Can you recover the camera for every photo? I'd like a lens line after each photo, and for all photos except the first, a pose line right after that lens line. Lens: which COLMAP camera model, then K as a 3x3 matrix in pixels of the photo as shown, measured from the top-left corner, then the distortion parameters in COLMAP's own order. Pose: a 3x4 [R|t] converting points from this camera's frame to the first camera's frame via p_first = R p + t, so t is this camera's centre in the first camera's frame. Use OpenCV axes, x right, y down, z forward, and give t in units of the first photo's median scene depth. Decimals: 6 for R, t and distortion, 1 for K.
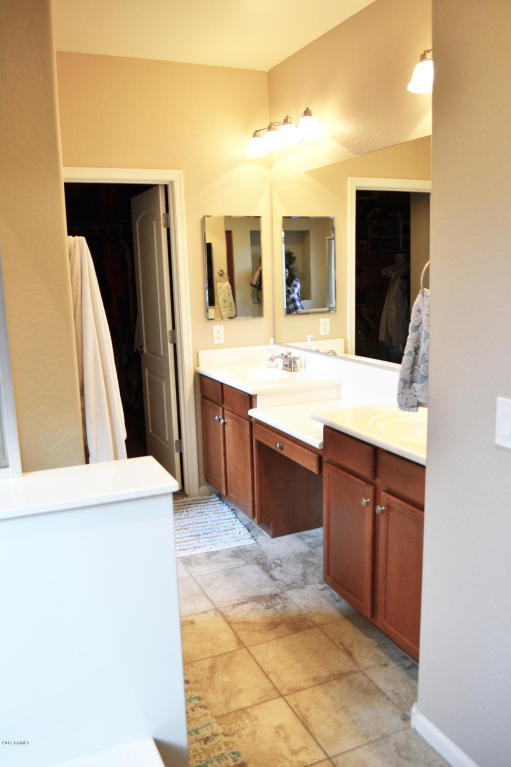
lens RADIAL K [[614.2, 0, 276.9], [0, 614.2, 388.5], [0, 0, 1]] dist [-0.078545, 0.008210]
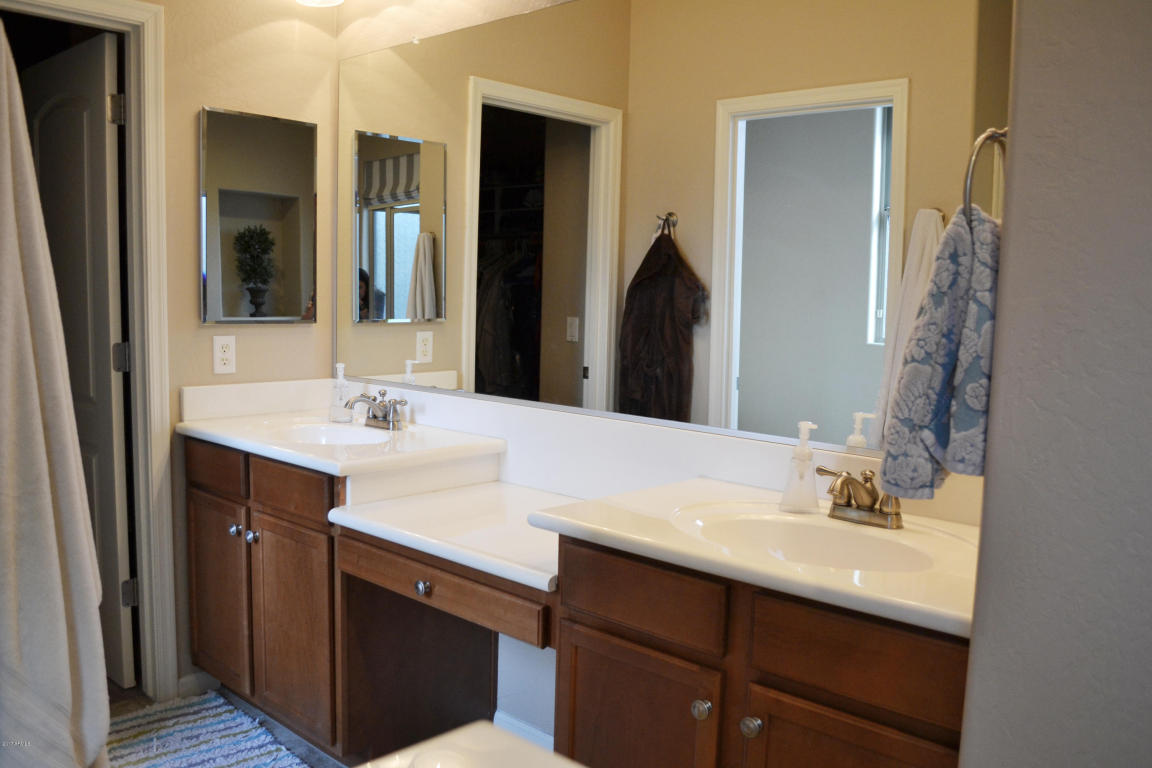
lens RADIAL K [[922.5, 0, 559.1], [0, 922.5, 399.3], [0, 0, 1]] dist [-0.078545, 0.008210]
pose [[0.929204, 0.007743, 0.369487, -0.122073], [0.020888, 0.997082, -0.073425, 0.005357], [-0.368977, 0.075944, 0.926331, 0.256014]]
